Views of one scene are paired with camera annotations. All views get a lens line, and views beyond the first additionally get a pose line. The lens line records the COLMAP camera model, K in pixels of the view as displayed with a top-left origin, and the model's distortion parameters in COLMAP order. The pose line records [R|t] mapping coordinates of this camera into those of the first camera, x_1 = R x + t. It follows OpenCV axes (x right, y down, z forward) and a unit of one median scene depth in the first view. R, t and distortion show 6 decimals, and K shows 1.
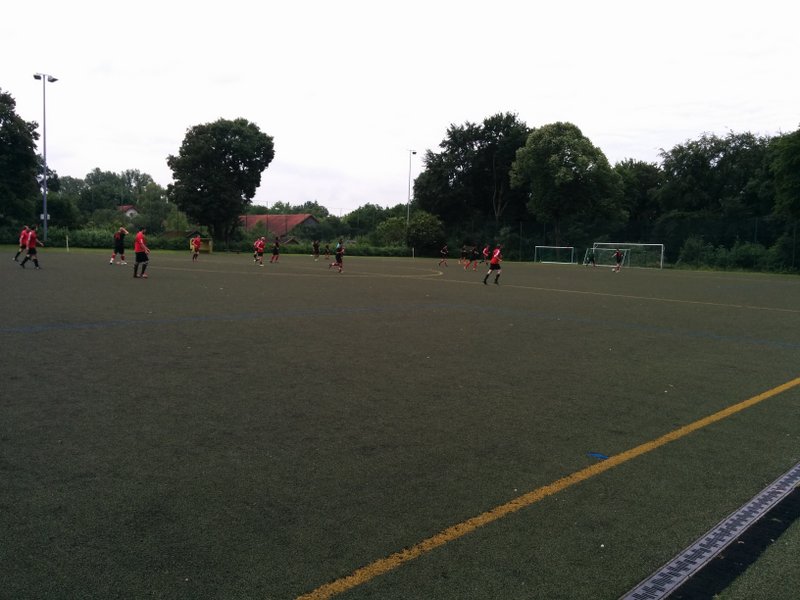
lens RADIAL K [[681.5, 0, 393.9], [0, 681.5, 298.9], [0, 0, 1]] dist [0.069850, -0.079406]
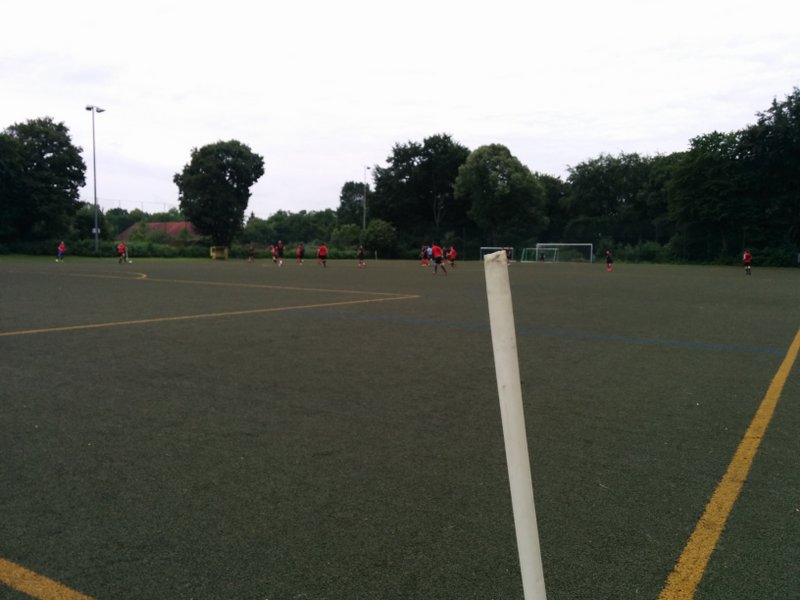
lens RADIAL K [[681.5, 0, 392.0], [0, 681.5, 307.1], [0, 0, 1]] dist [0.069850, -0.079406]
pose [[0.981896, -0.037194, 0.185735, -0.165203], [0.035824, 0.999301, 0.010728, 0.008637], [-0.186004, -0.003880, 0.982541, -0.144695]]
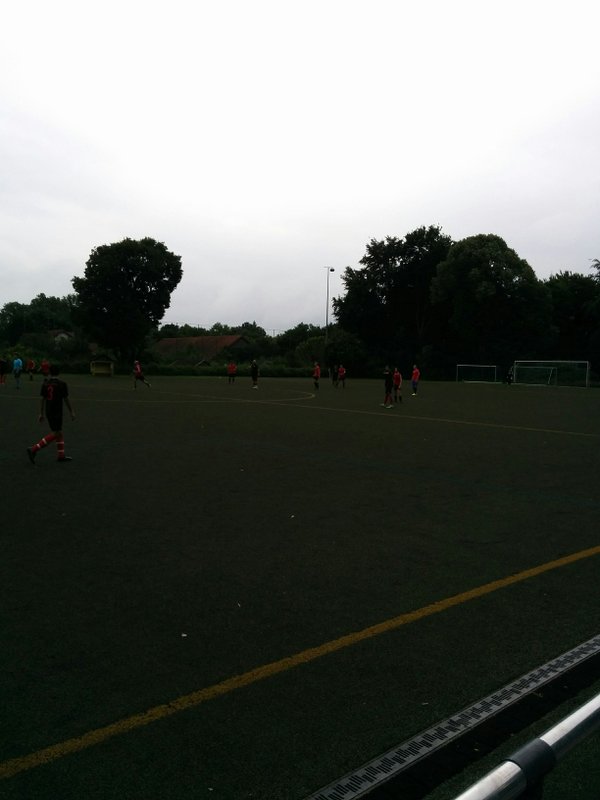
lens RADIAL K [[681.5, 0, 293.5], [0, 681.5, 403.6], [0, 0, 1]] dist [0.069850, -0.079406]
pose [[0.997511, -0.008464, -0.070002, 0.044839], [0.006880, 0.999716, -0.022828, -0.003033], [0.070176, 0.022290, 0.997286, 0.038826]]
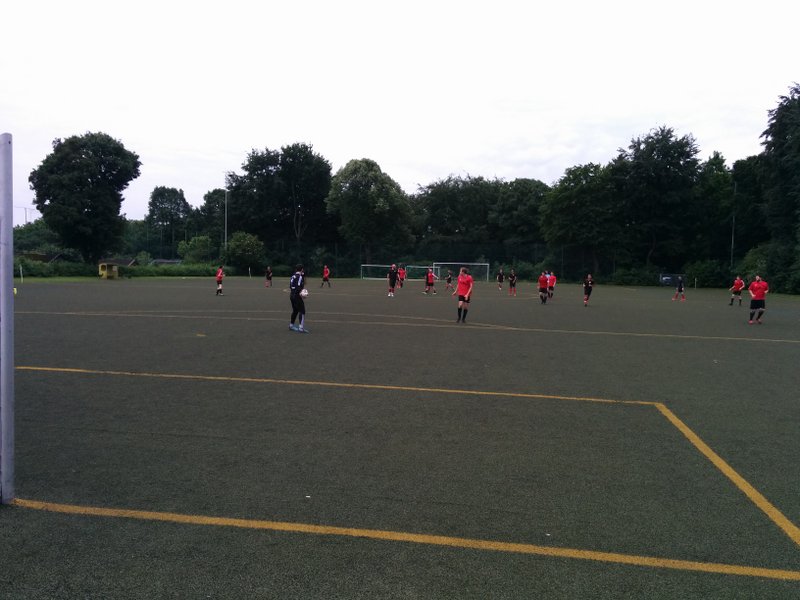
lens RADIAL K [[681.5, 0, 401.4], [0, 681.5, 317.0], [0, 0, 1]] dist [0.069850, -0.079406]
pose [[0.831965, -0.057501, 0.551841, -0.366220], [0.051581, 0.998324, 0.026259, -0.014686], [-0.552425, 0.006618, 0.833536, -0.007100]]
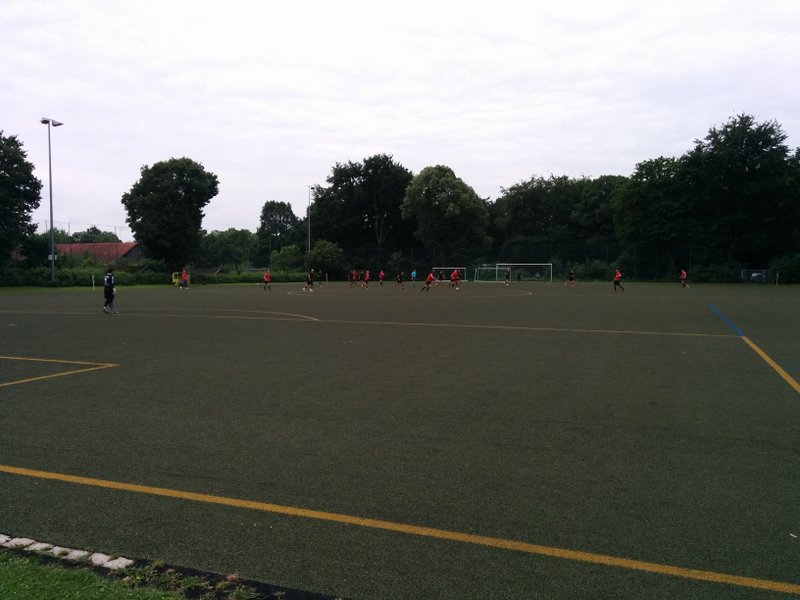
lens RADIAL K [[681.5, 0, 393.9], [0, 681.5, 299.8], [0, 0, 1]] dist [0.069850, -0.079406]
pose [[0.930650, -0.052877, 0.362071, -0.280306], [0.063389, 0.997840, -0.017208, -0.004828], [-0.360379, 0.038966, 0.931992, -0.086202]]
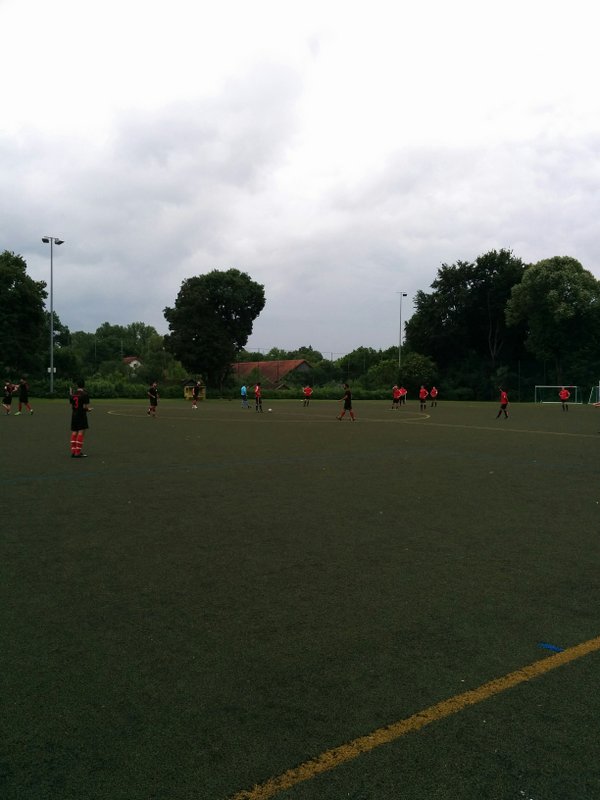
lens RADIAL K [[681.5, 0, 295.9], [0, 681.5, 404.5], [0, 0, 1]] dist [0.069850, -0.079406]
pose [[0.990340, -0.020400, -0.137155, 0.006724], [0.012722, 0.998315, -0.056623, -0.000845], [0.138079, 0.054331, 0.988930, 0.007840]]
